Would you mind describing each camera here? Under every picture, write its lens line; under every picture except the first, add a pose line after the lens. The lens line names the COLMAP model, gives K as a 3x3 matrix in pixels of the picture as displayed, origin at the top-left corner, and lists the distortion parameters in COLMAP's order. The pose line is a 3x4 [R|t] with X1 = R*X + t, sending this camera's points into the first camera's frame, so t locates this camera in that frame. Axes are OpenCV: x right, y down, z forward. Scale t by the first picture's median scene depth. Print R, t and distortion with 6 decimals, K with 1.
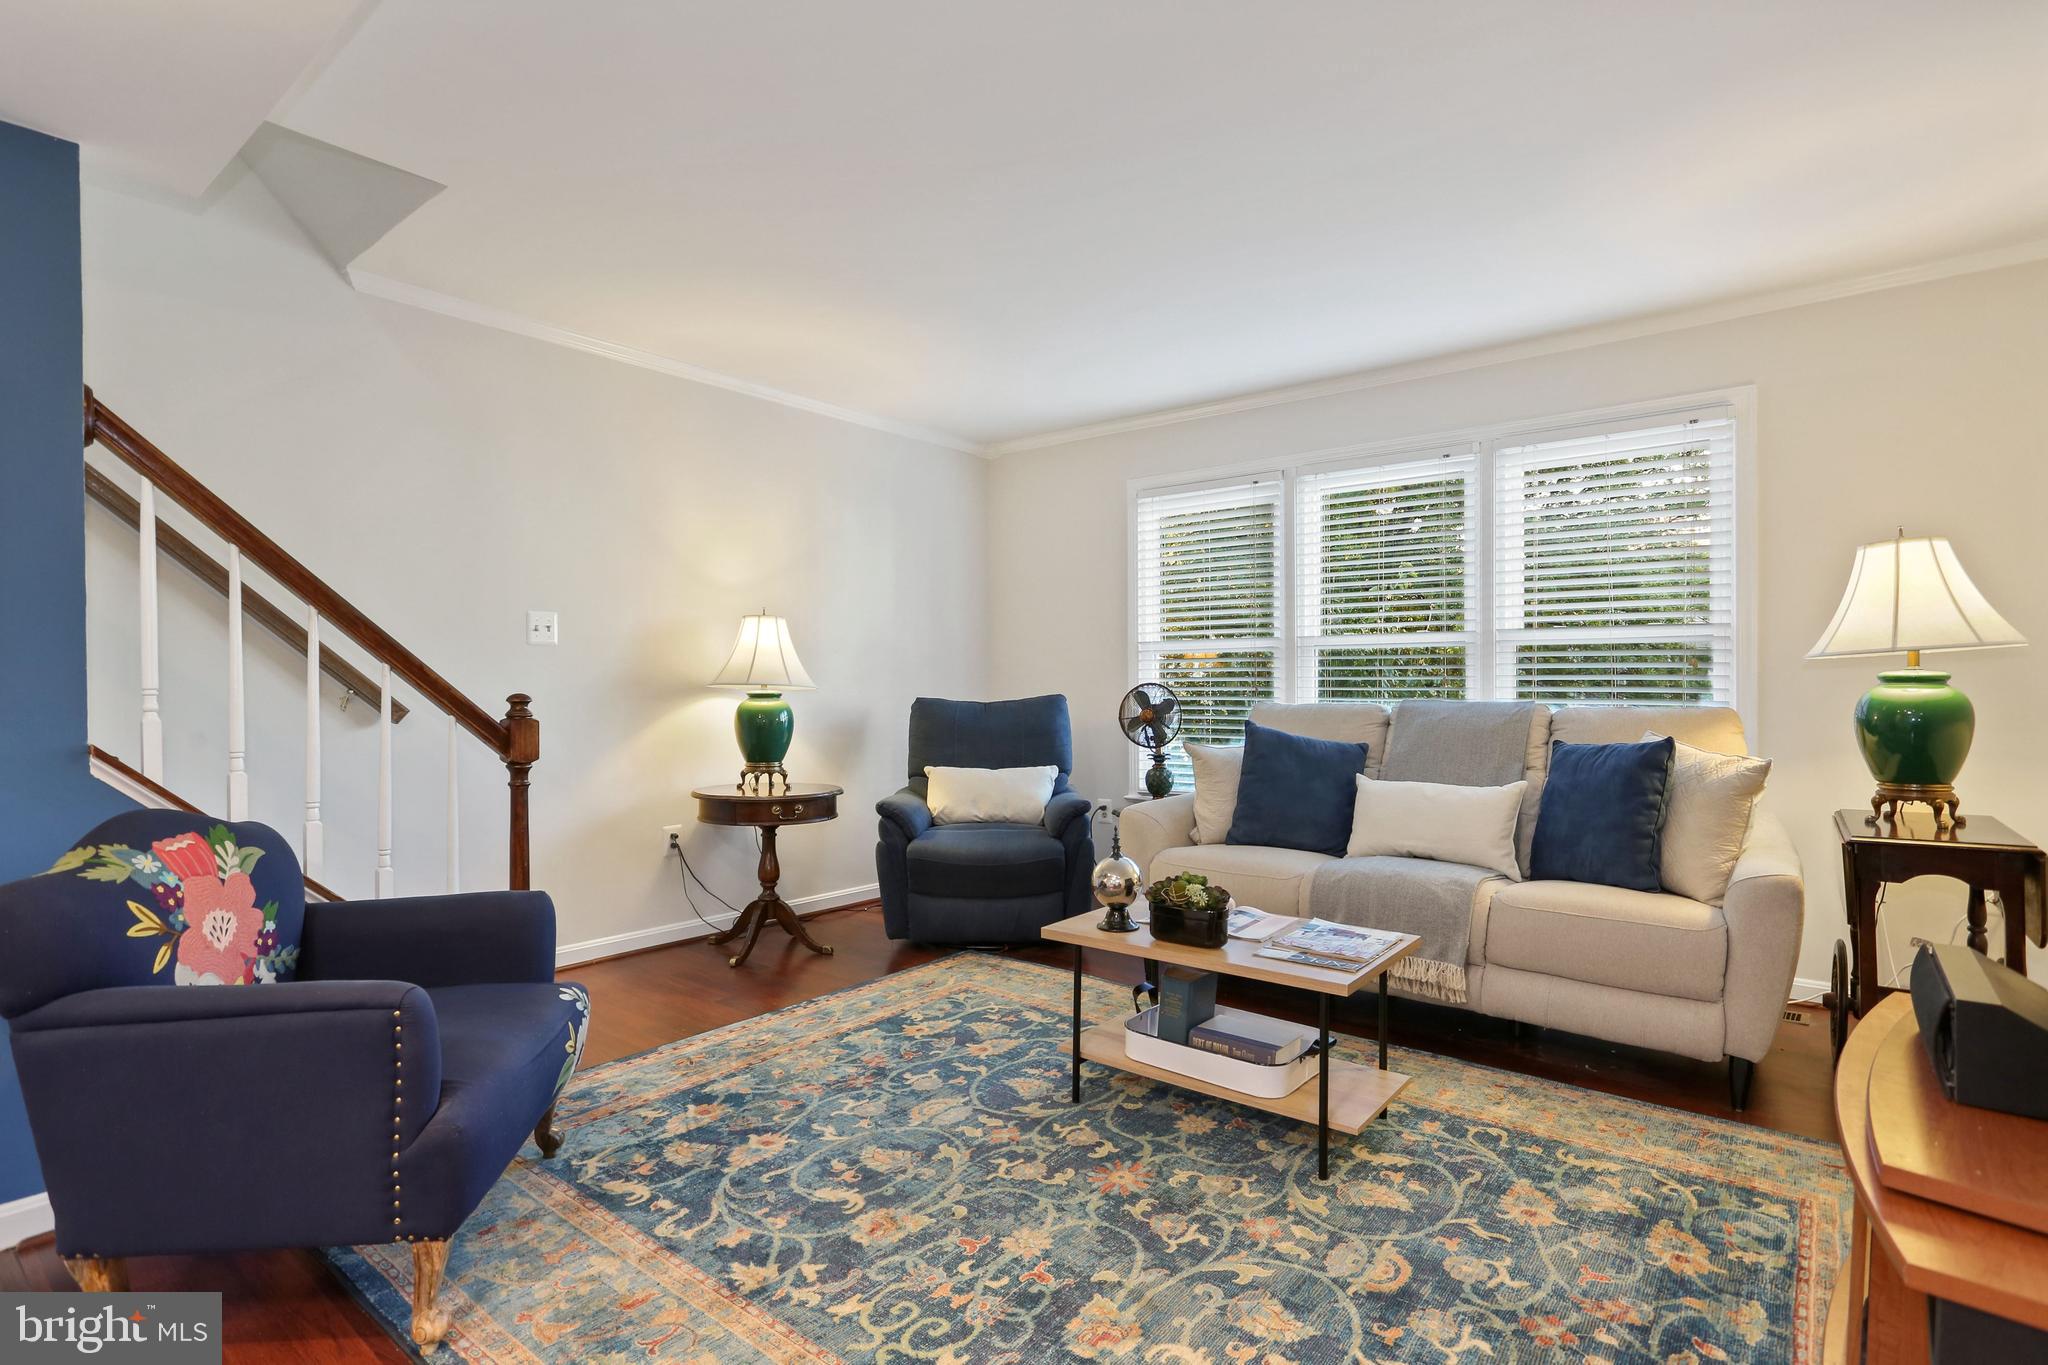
lens RADIAL K [[1013.9, 0, 1037.5], [0, 1013.9, 687.2], [0, 0, 1]] dist [-0.011237, 0.007799]
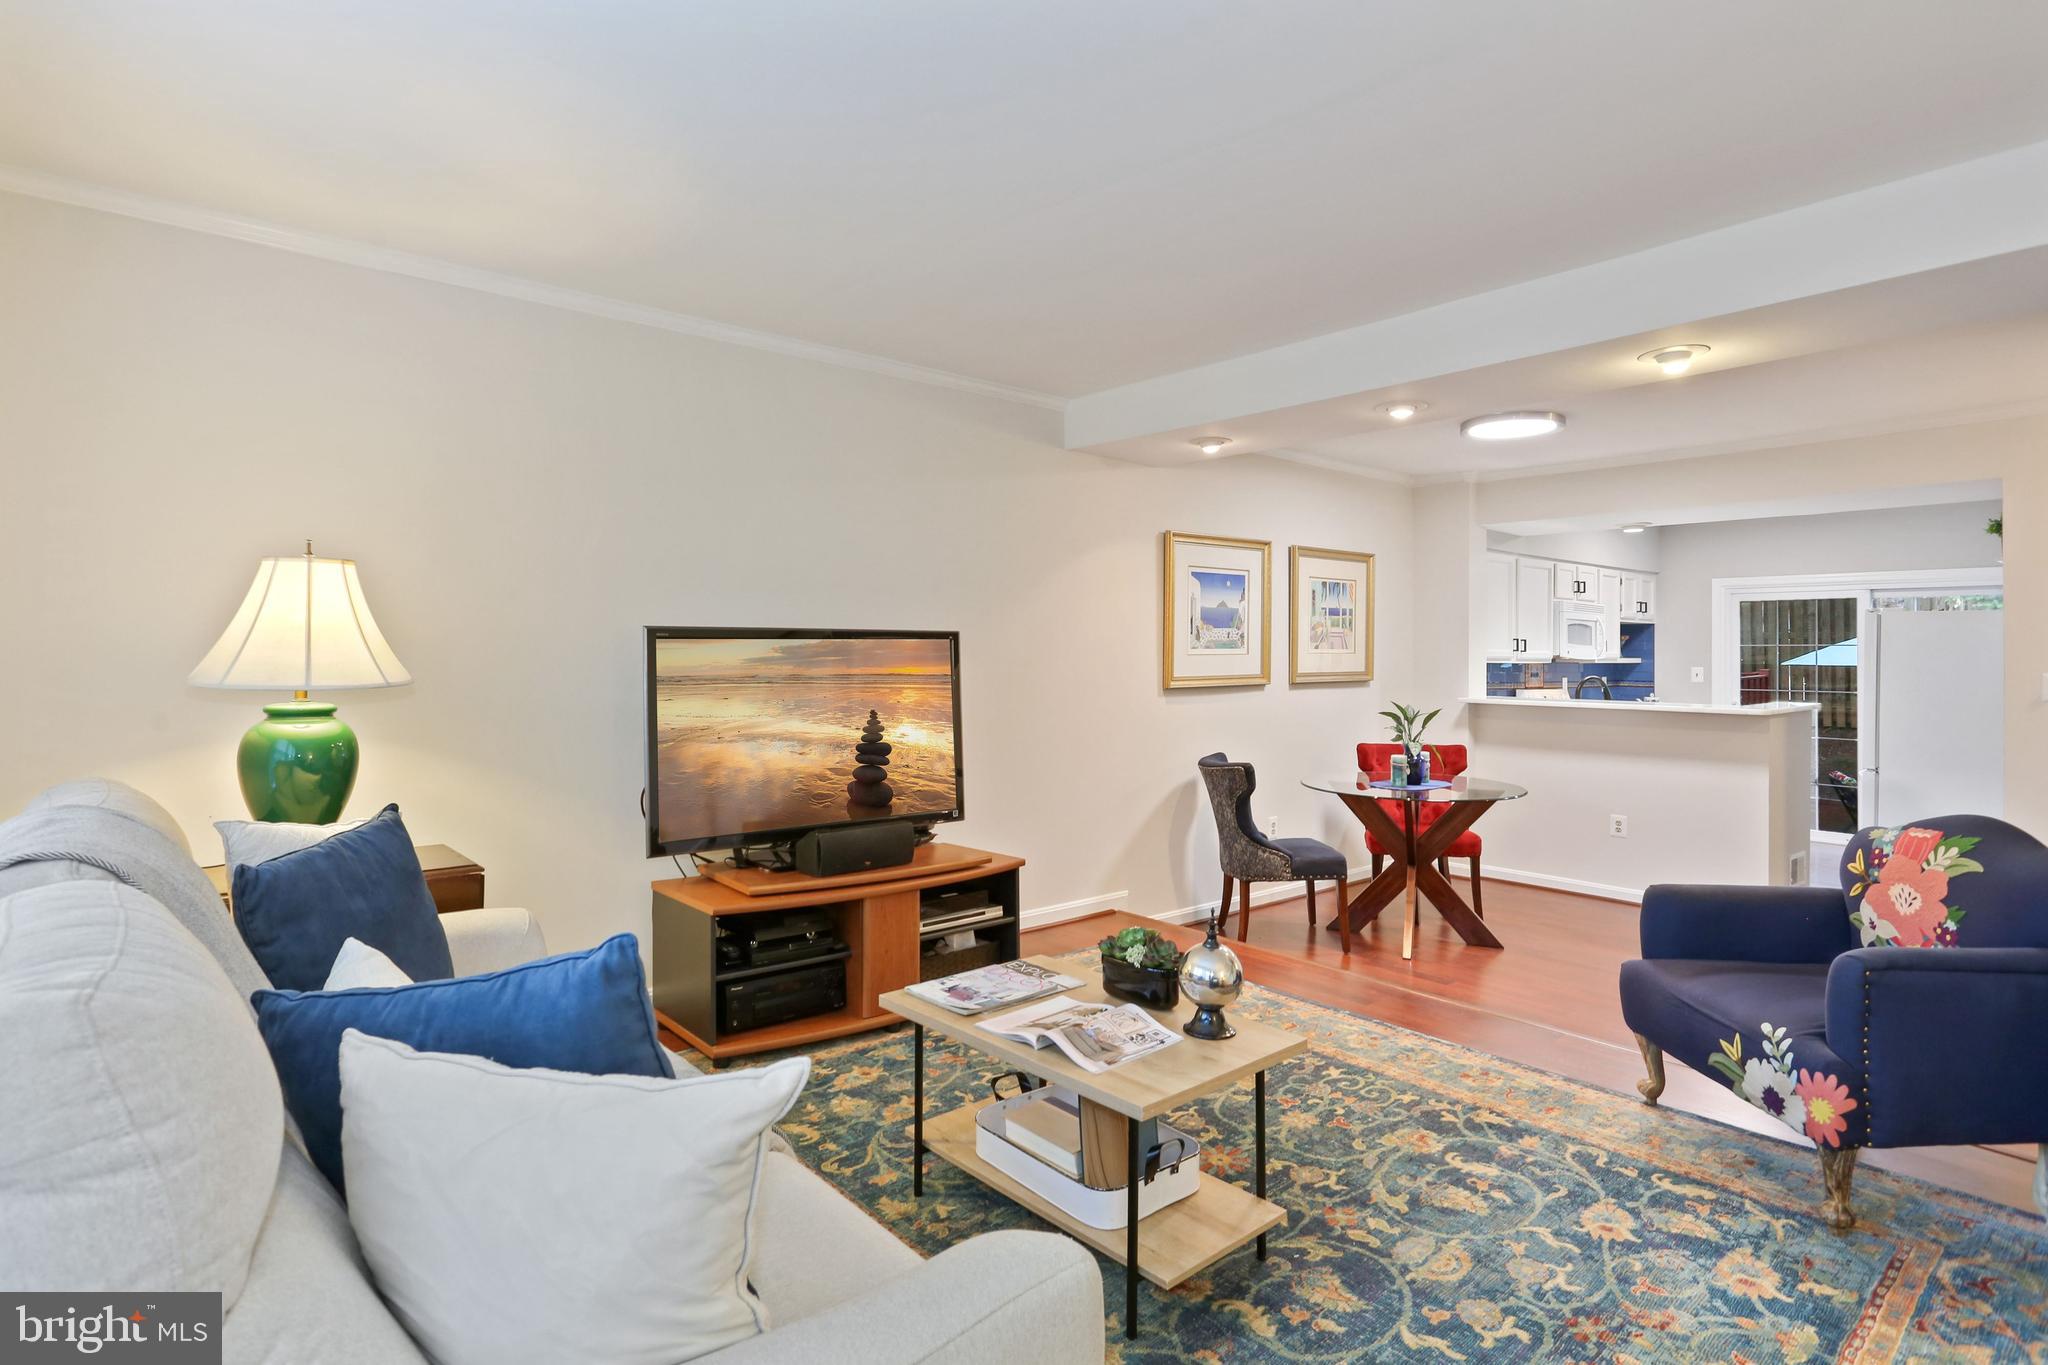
lens RADIAL K [[1013.9, 0, 1026.8], [0, 1013.9, 662.8], [0, 0, 1]] dist [-0.011237, 0.007799]
pose [[-0.981722, -0.005697, 0.190236, 0.069911], [-0.003004, 0.999891, 0.014442, -0.067155], [-0.190297, 0.013607, -0.981632, 1.784574]]
